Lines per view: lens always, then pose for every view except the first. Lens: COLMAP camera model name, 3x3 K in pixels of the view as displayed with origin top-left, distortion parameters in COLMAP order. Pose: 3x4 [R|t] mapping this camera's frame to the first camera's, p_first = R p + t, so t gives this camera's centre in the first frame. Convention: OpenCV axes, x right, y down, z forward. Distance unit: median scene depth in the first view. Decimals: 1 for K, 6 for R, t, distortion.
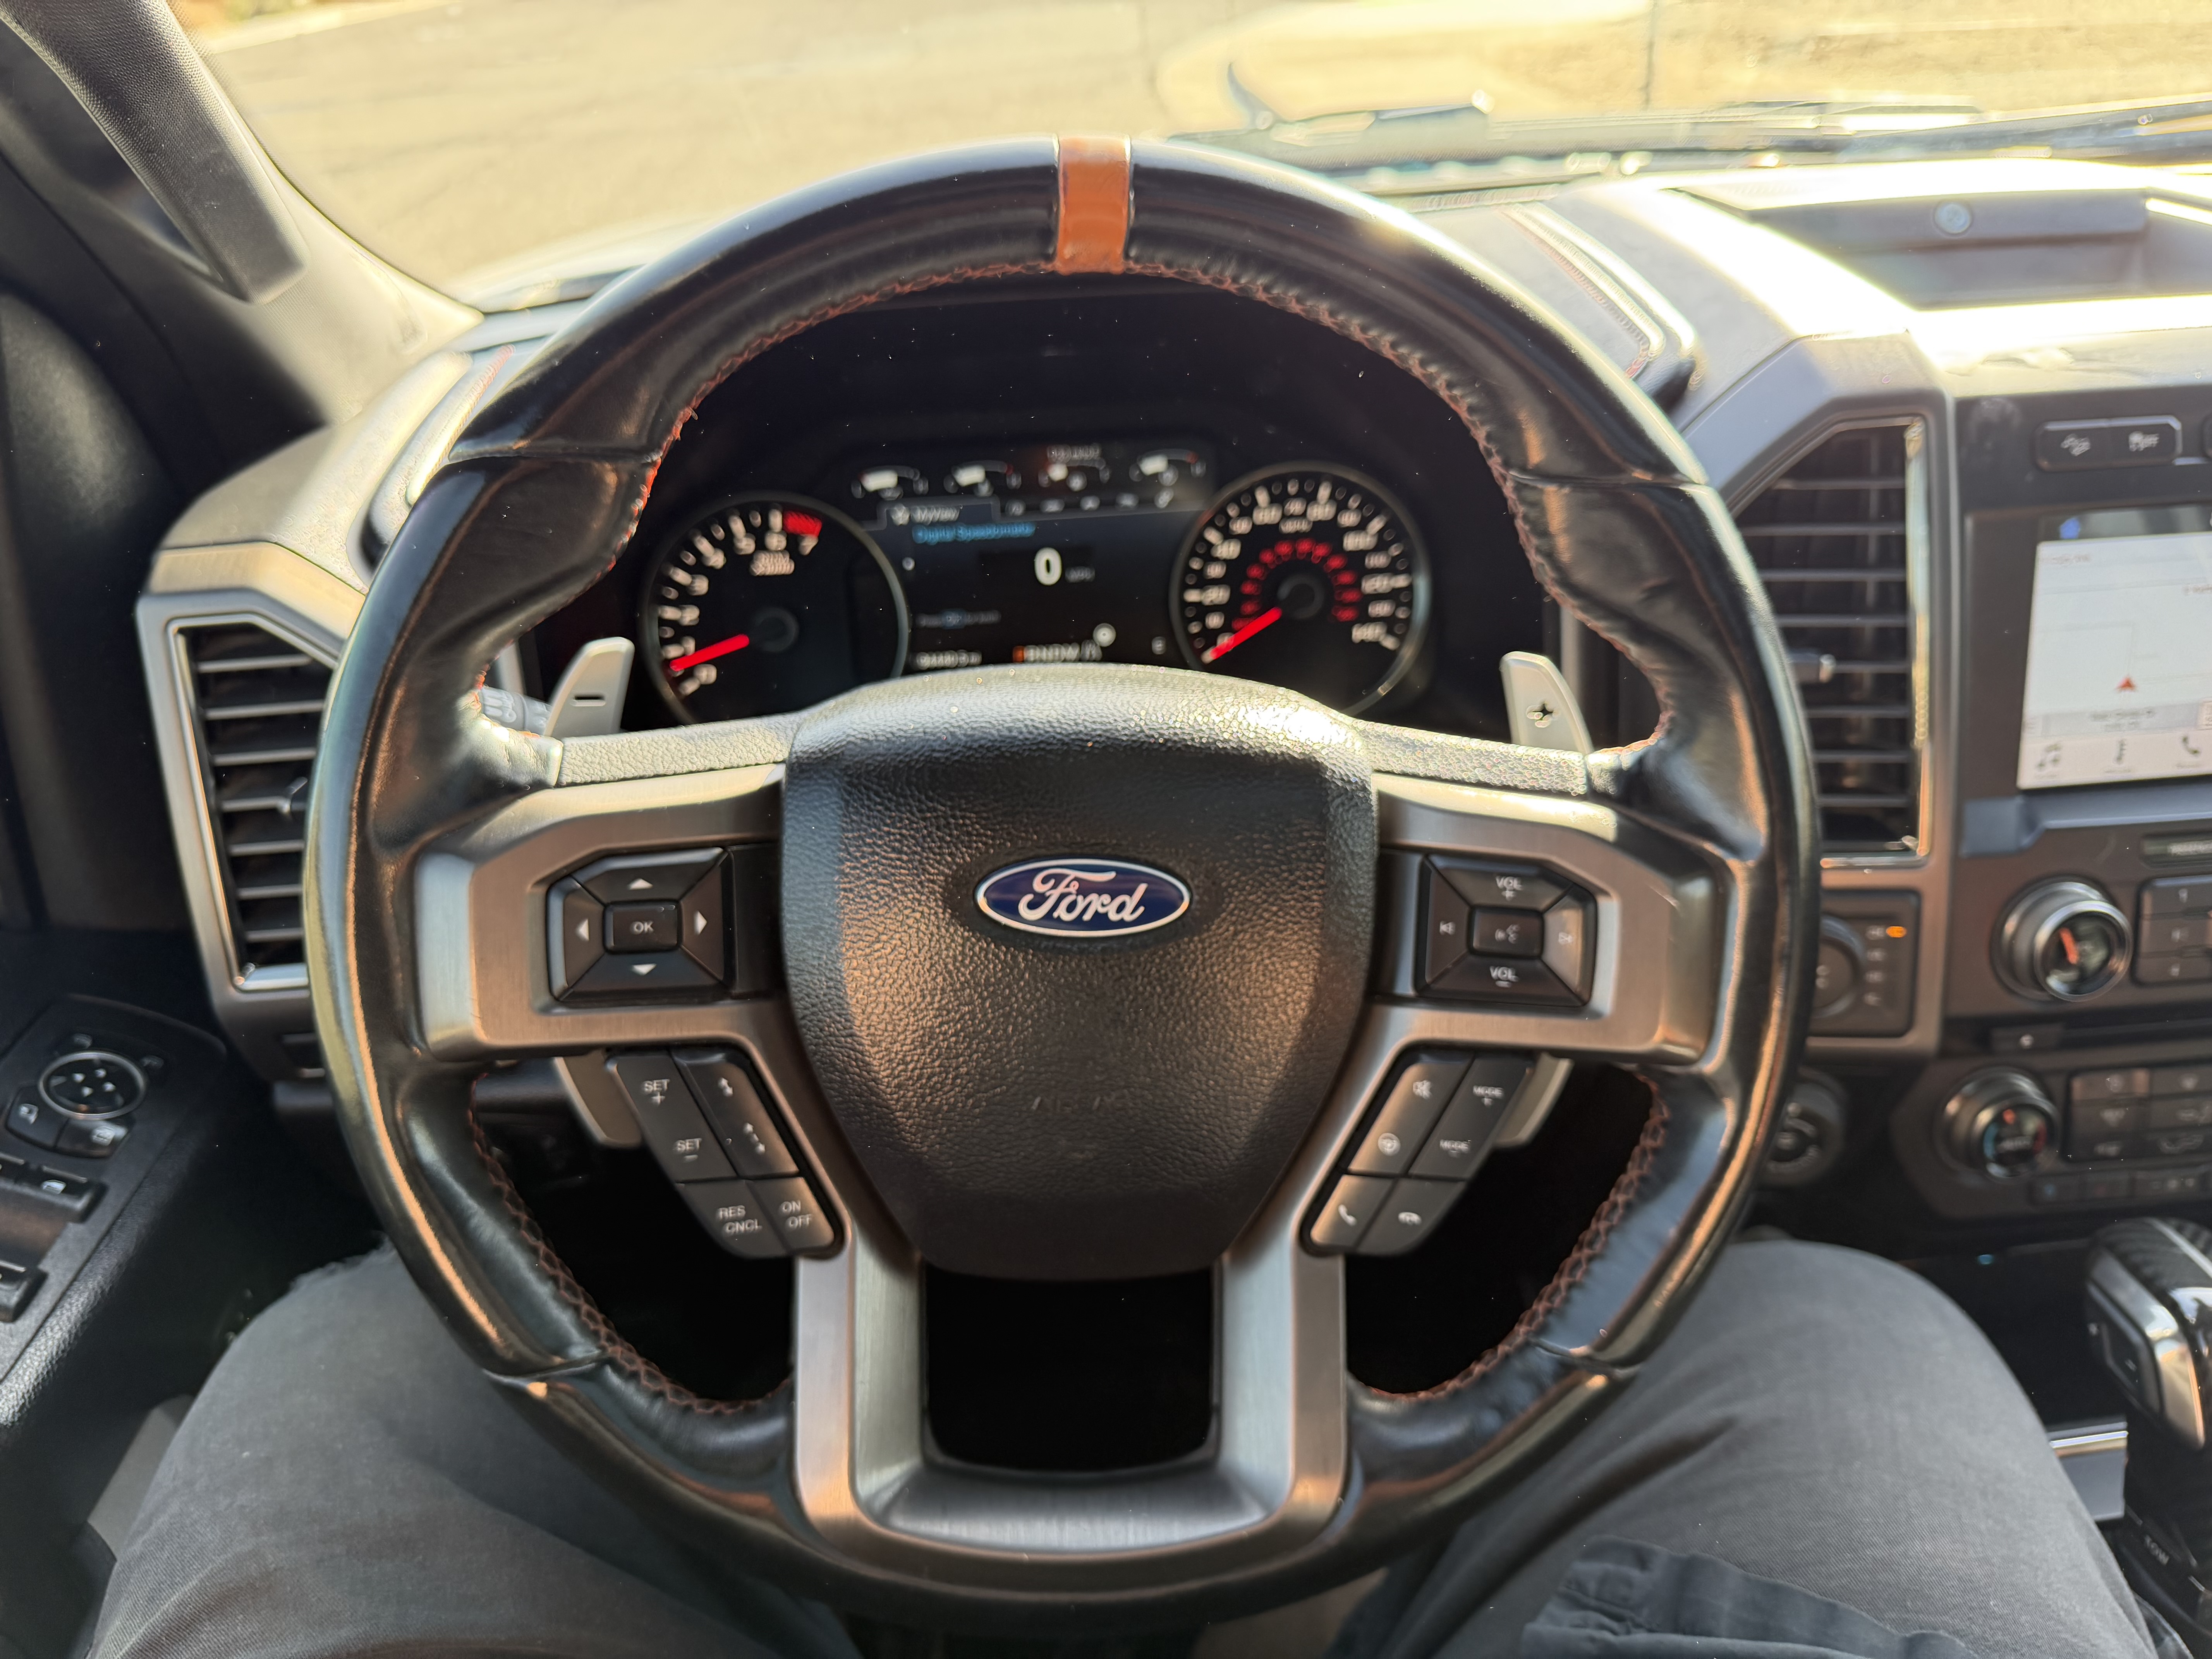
lens RADIAL K [[1549.4, 0, 1106.0], [0, 1549.4, 829.5], [0, 0, 1]] dist [0.056823, -0.075810]
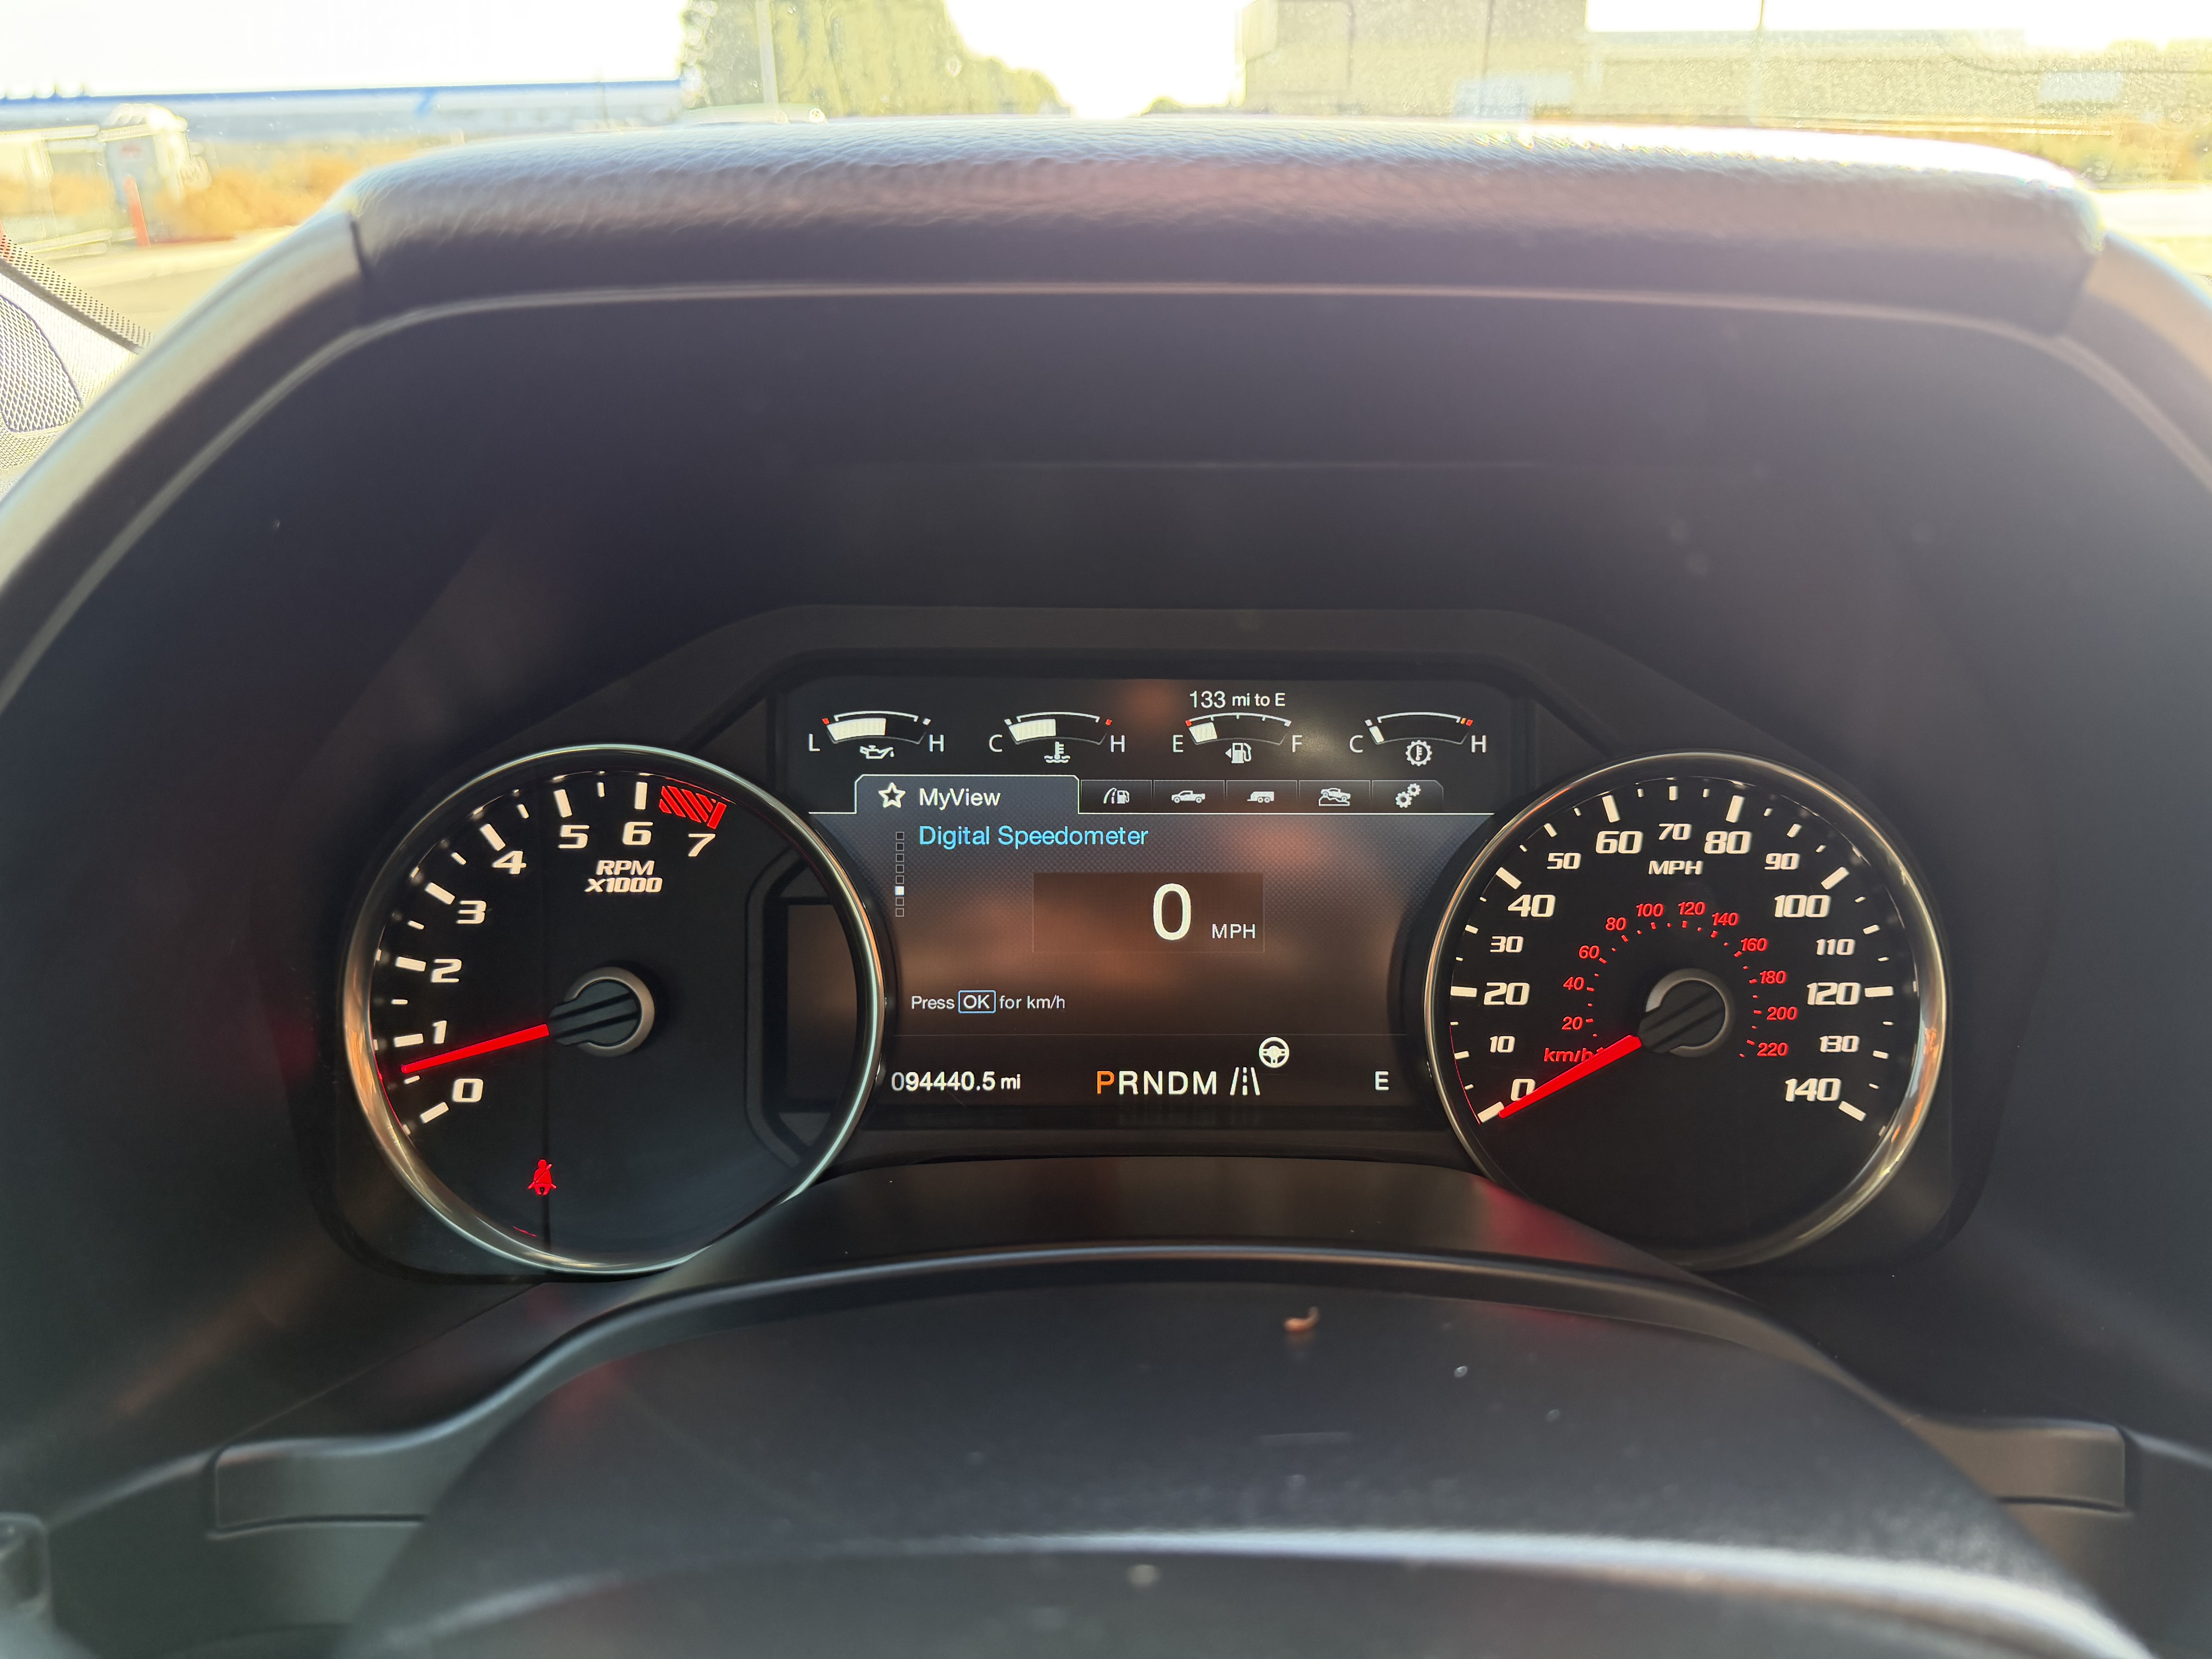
lens RADIAL K [[1549.4, 0, 1106.0], [0, 1549.4, 829.5], [0, 0, 1]] dist [0.056823, -0.075810]
pose [[0.997566, 0.064743, -0.025909, -0.047973], [-0.067737, 0.987926, -0.139332, -0.125260], [0.016575, 0.140748, 0.989907, 0.499794]]
